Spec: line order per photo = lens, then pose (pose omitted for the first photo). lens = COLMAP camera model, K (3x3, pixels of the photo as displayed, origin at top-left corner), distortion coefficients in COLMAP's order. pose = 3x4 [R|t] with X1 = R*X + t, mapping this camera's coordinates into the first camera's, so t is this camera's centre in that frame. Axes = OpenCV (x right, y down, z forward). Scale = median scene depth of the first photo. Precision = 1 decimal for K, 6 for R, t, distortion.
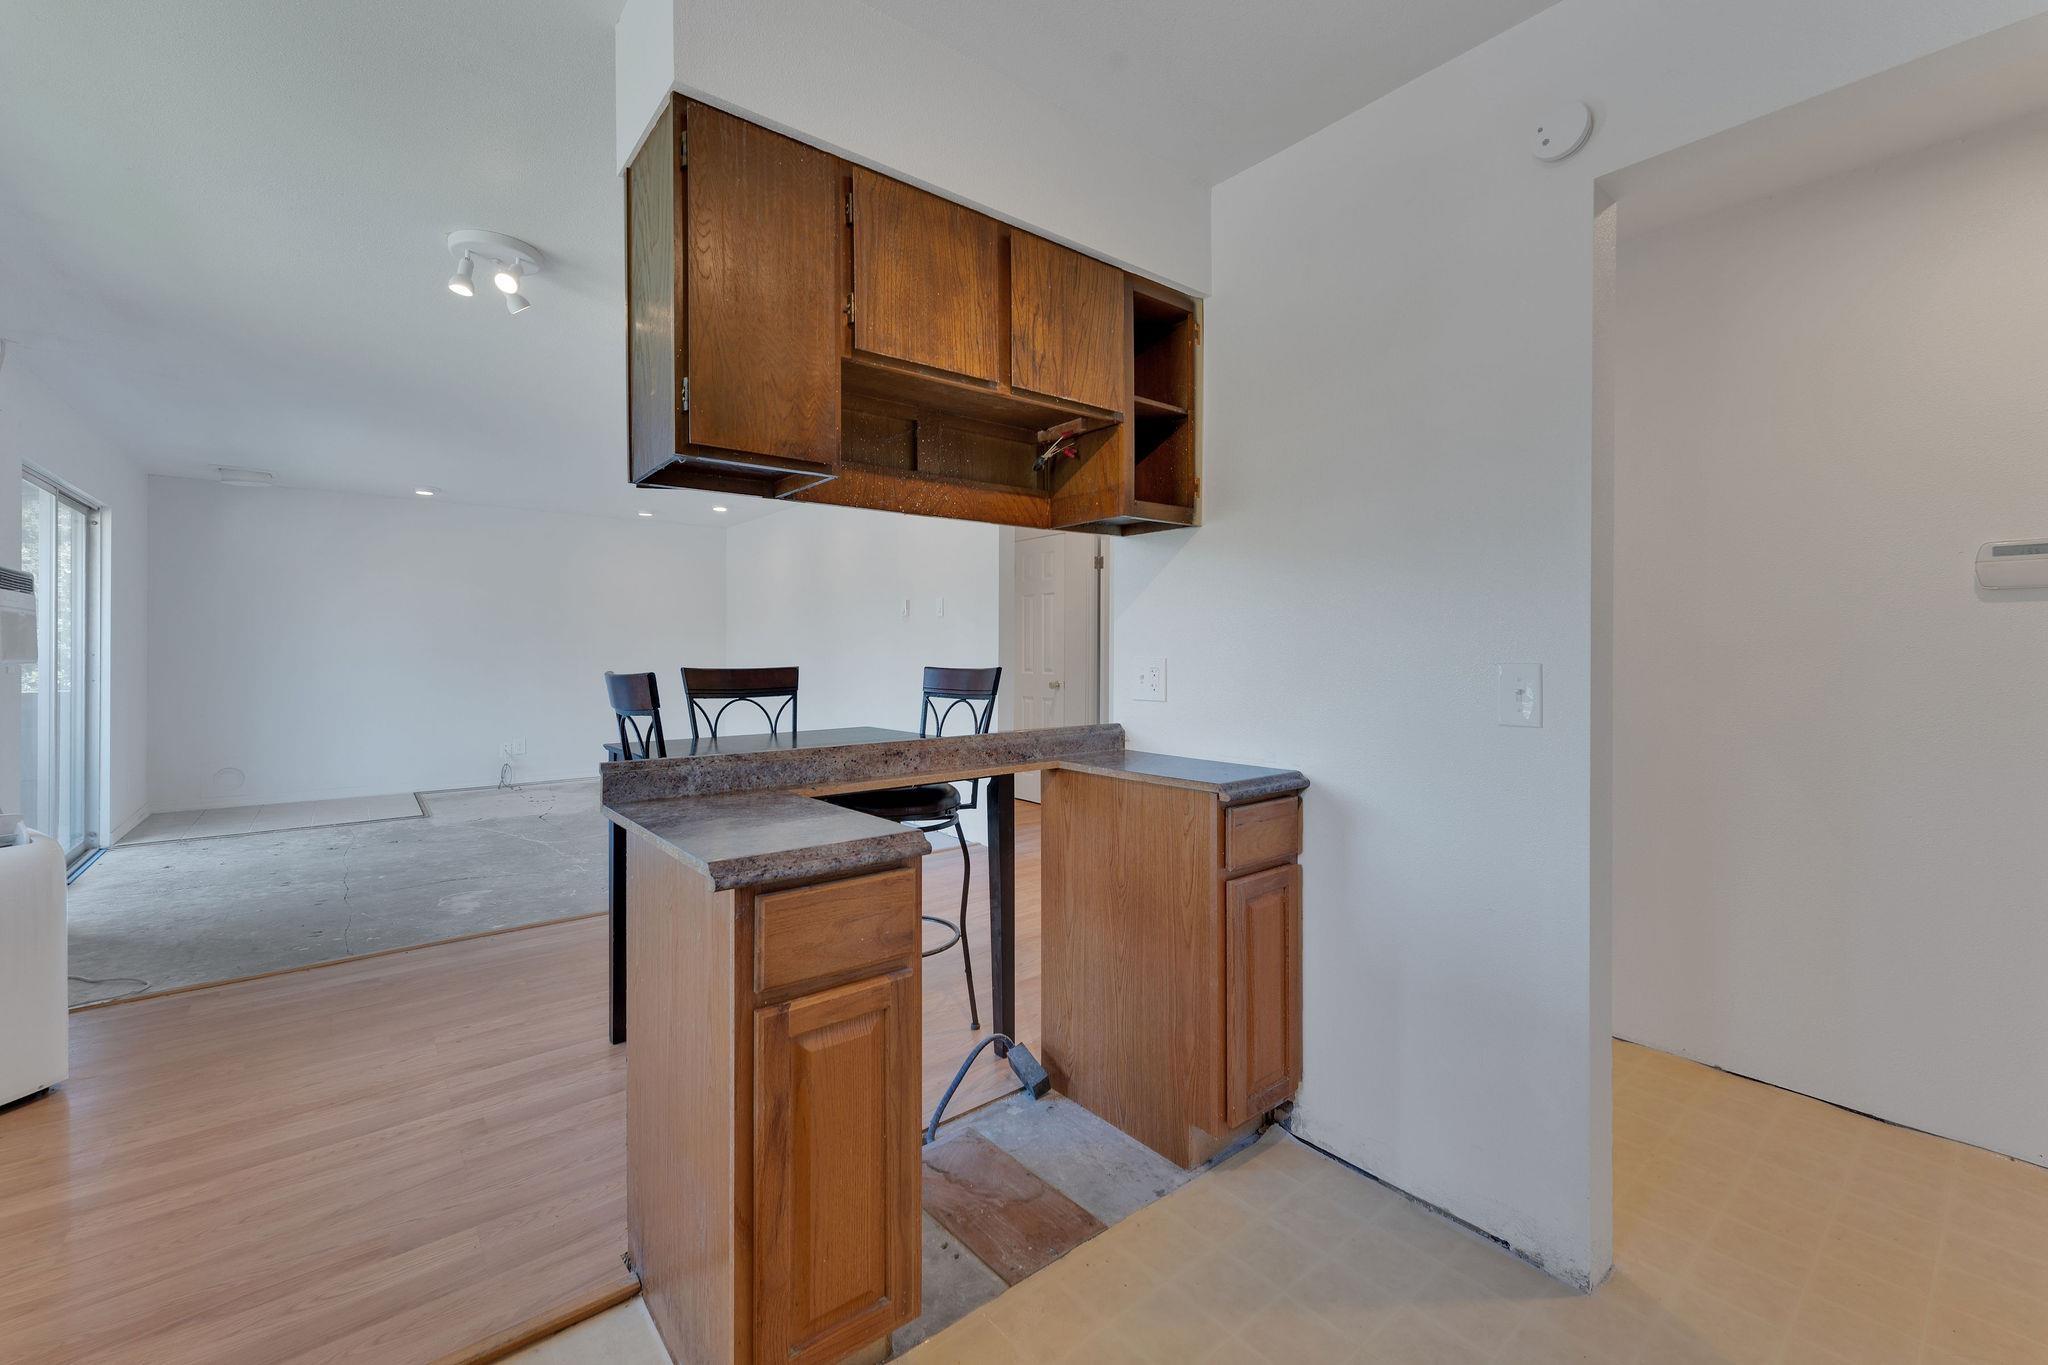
lens RADIAL K [[840.6, 0, 1039.2], [0, 840.6, 655.4], [0, 0, 1]] dist [0.002742, -0.000494]
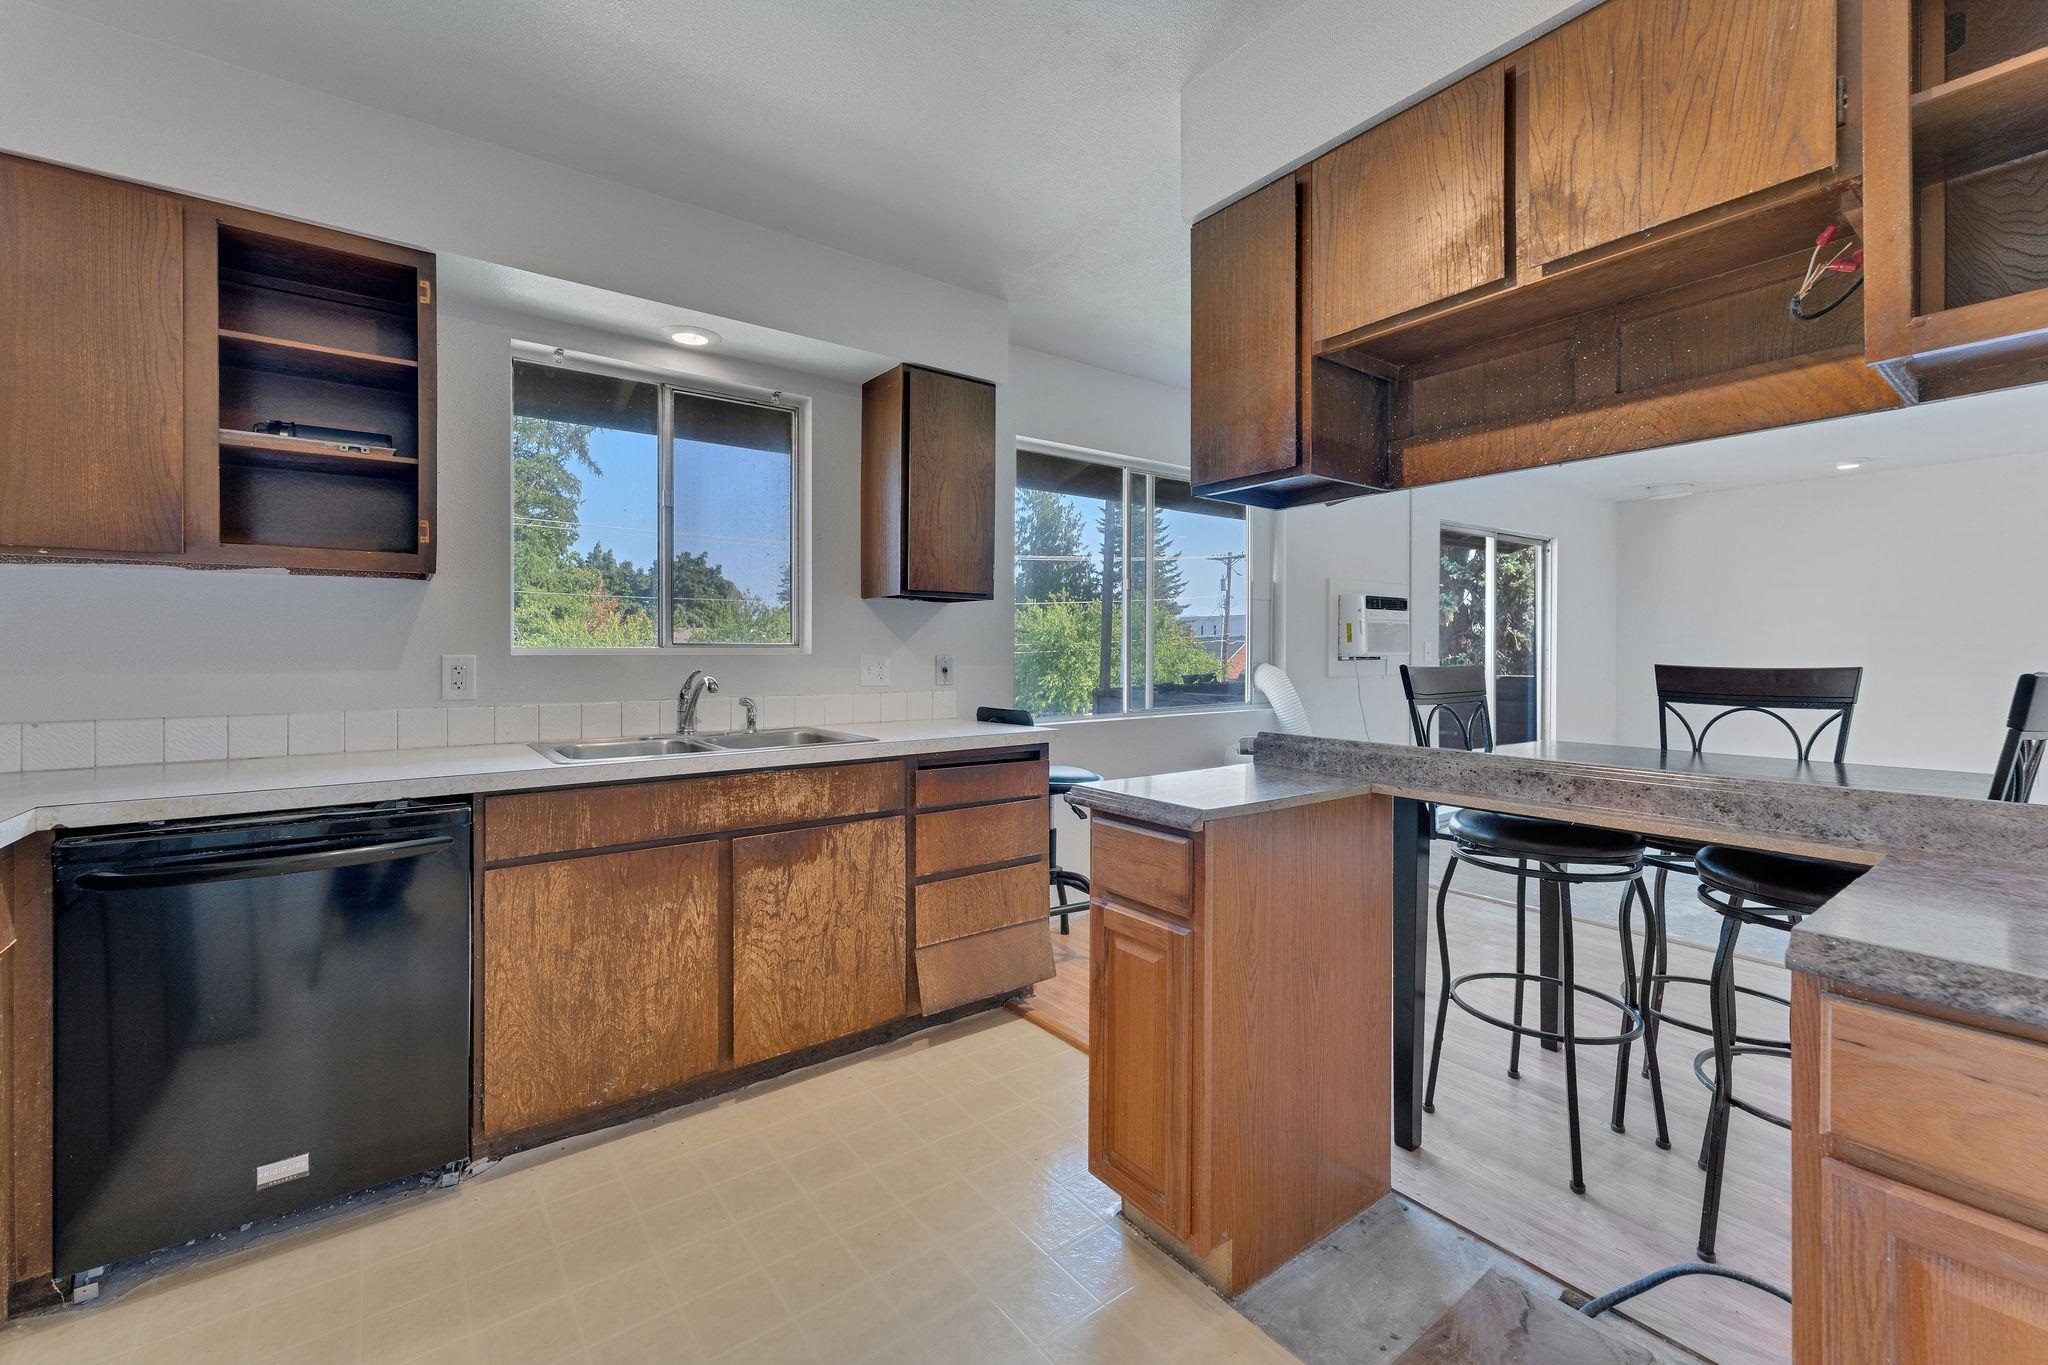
lens RADIAL K [[840.6, 0, 979.0], [0, 840.6, 649.9], [0, 0, 1]] dist [0.002742, -0.000494]
pose [[-0.073190, 0.000132, -0.997318, 0.272003], [-0.004361, 0.999990, 0.000453, 0.001231], [0.997309, 0.004383, -0.073188, 0.225503]]
